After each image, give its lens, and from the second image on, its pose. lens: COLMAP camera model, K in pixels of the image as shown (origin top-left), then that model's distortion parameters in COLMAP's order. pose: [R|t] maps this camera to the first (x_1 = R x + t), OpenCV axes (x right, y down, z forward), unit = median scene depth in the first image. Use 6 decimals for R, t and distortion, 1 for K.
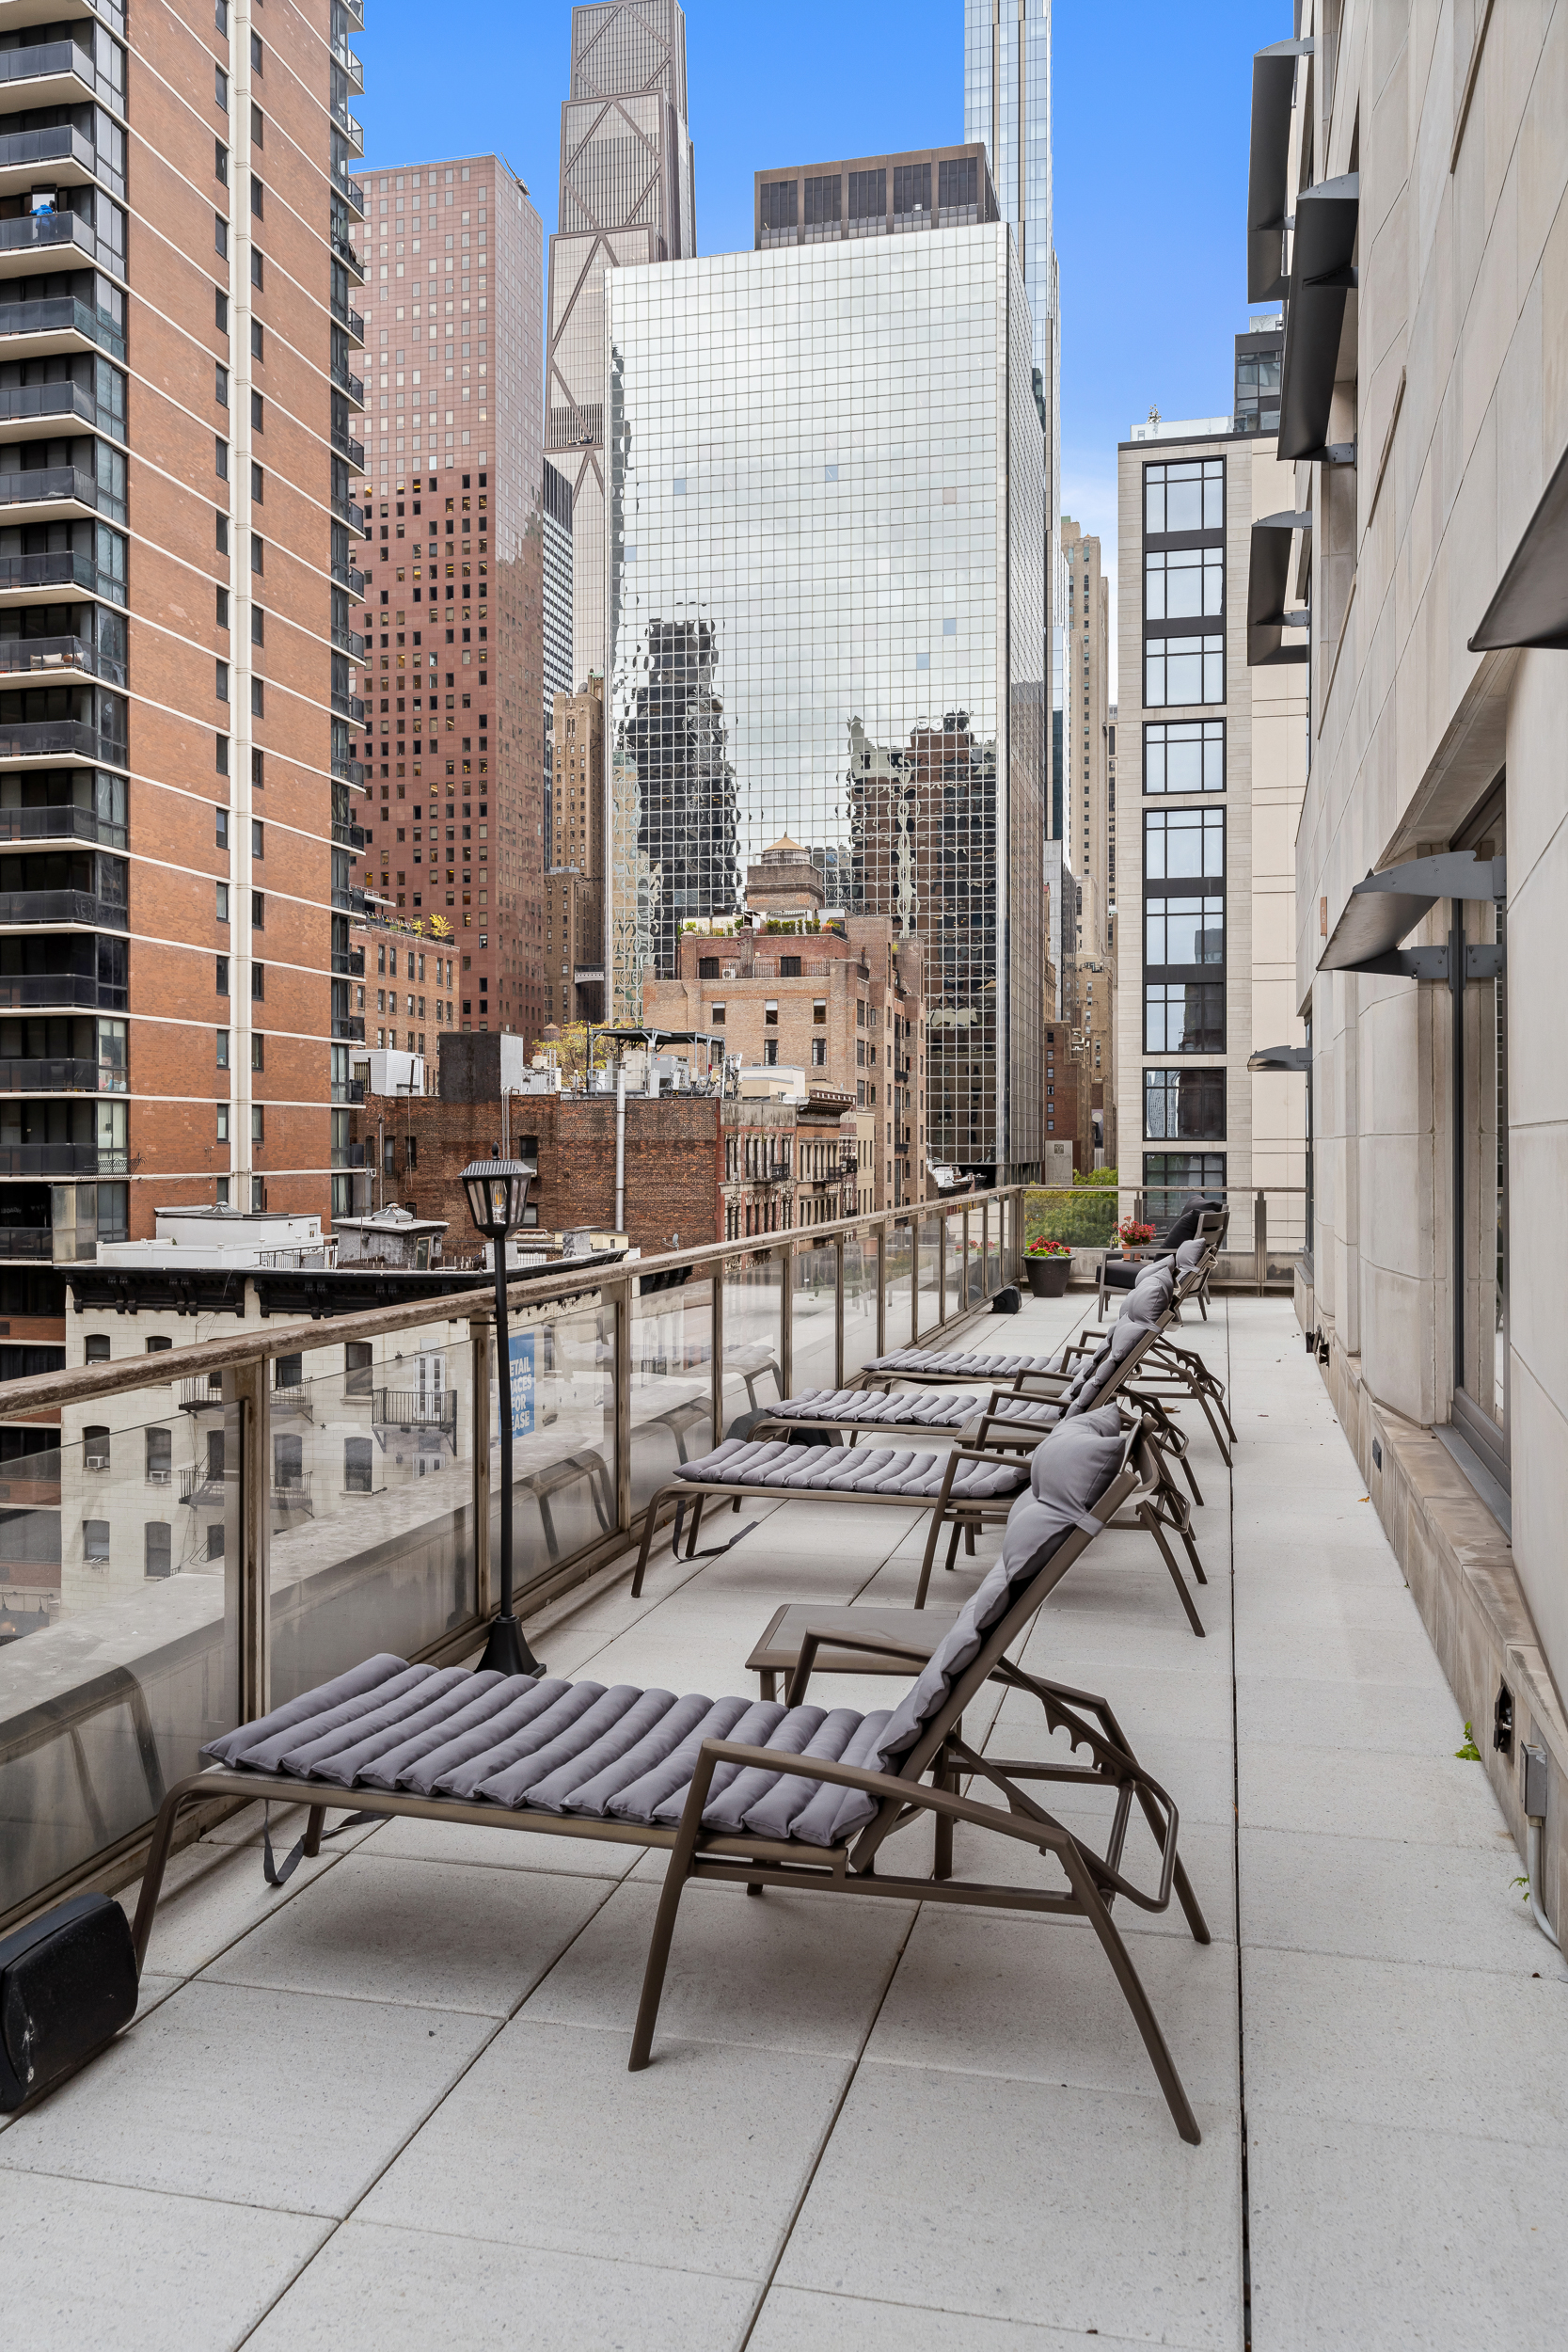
lens RADIAL K [[1811.8, 0, 781.7], [0, 1811.8, 1169.8], [0, 0, 1]] dist [-0.000498, 0.001301]
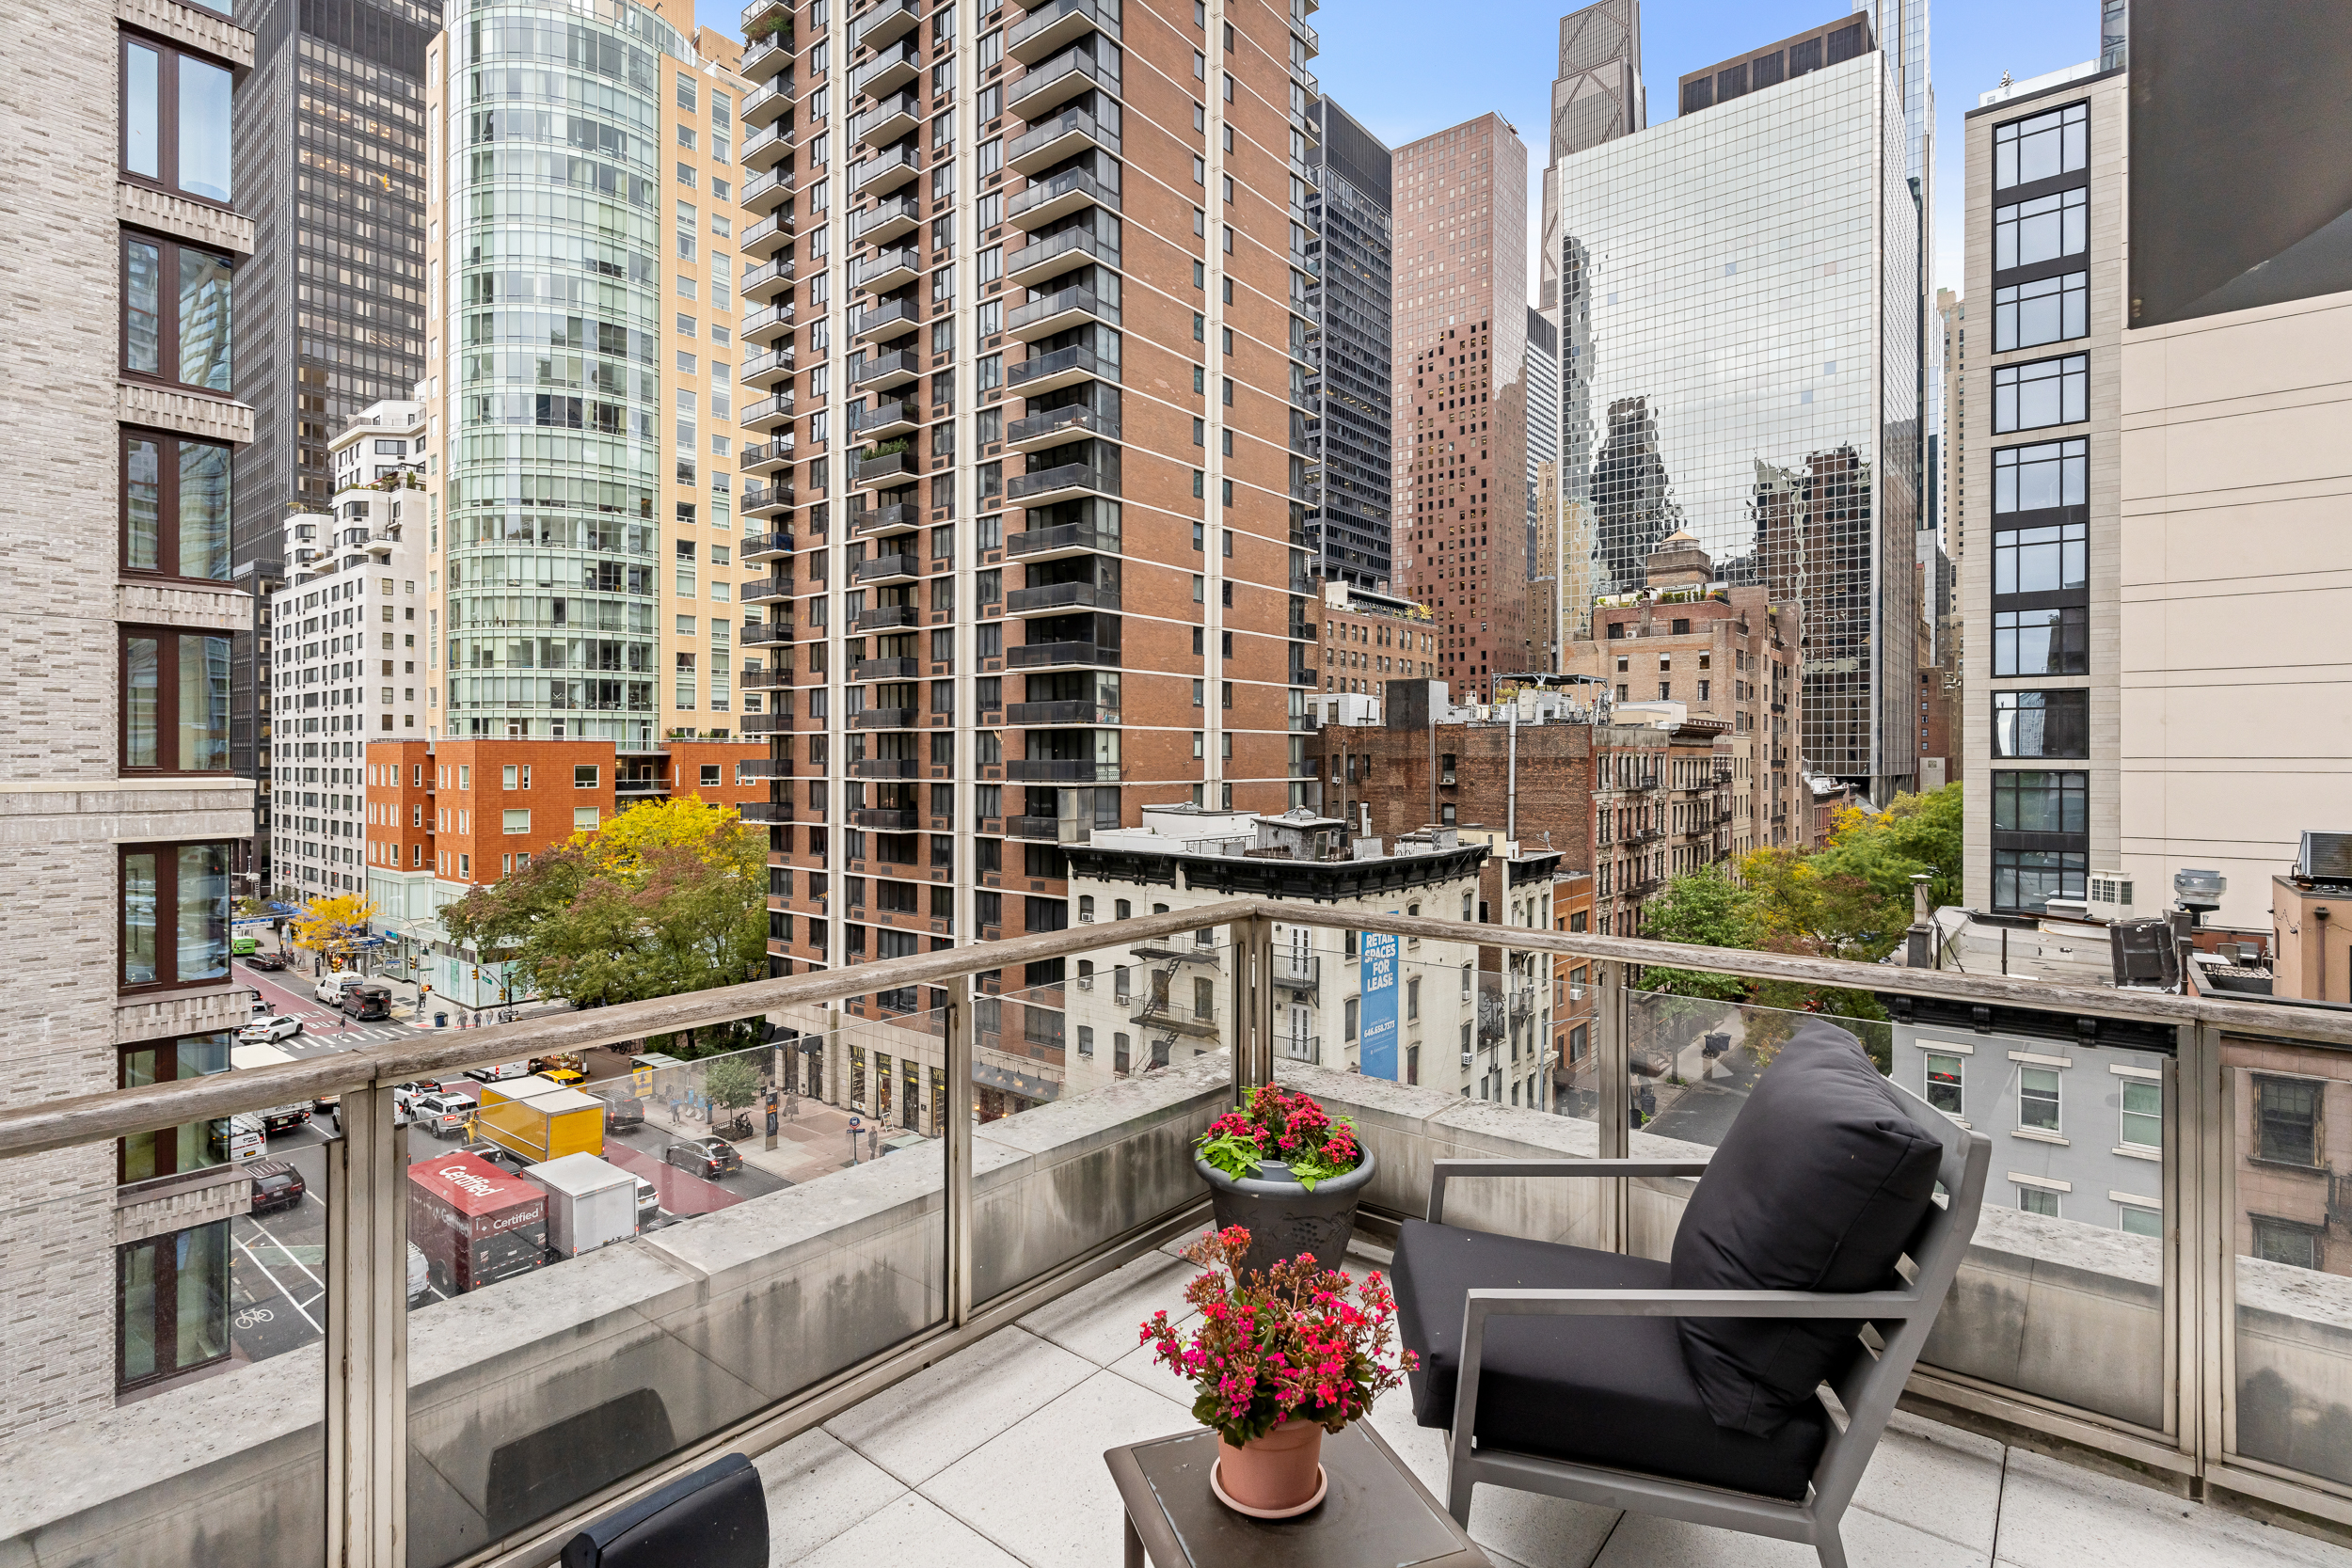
lens RADIAL K [[1131.2, 0, 1170.8], [0, 1131.2, 764.2], [0, 0, 1]] dist [-0.000892, 0.001650]
pose [[0.903276, 0.003888, -0.429043, 0.043692], [-0.008092, 0.999935, -0.007975, -0.003324], [0.428984, 0.010676, 0.903249, 0.171104]]
